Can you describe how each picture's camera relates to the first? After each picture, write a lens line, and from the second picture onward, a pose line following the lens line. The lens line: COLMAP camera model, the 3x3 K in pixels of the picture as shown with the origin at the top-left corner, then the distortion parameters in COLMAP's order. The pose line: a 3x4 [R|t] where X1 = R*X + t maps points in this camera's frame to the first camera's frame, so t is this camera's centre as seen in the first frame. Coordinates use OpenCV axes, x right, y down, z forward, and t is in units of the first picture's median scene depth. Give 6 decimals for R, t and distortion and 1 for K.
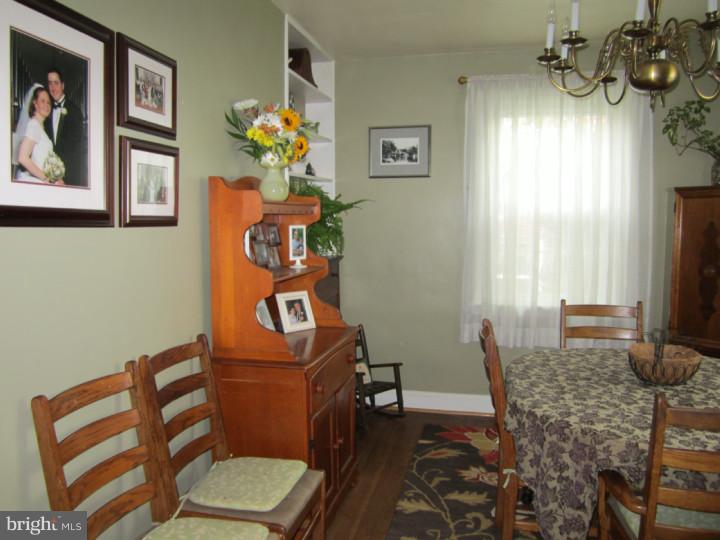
lens RADIAL K [[596.9, 0, 360.0], [0, 596.9, 270.0], [0, 0, 1]] dist [-0.046793, 0.015388]
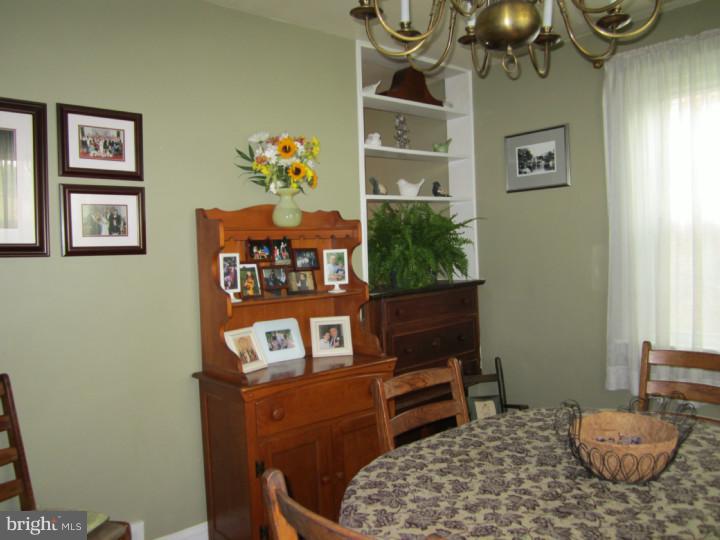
lens RADIAL K [[596.9, 0, 360.0], [0, 596.9, 270.0], [0, 0, 1]] dist [-0.046793, 0.015388]
pose [[0.800634, -0.008501, -0.599093, 0.526096], [-0.016557, 0.999204, -0.036305, -0.005642], [0.598925, 0.038986, 0.799856, 0.235963]]
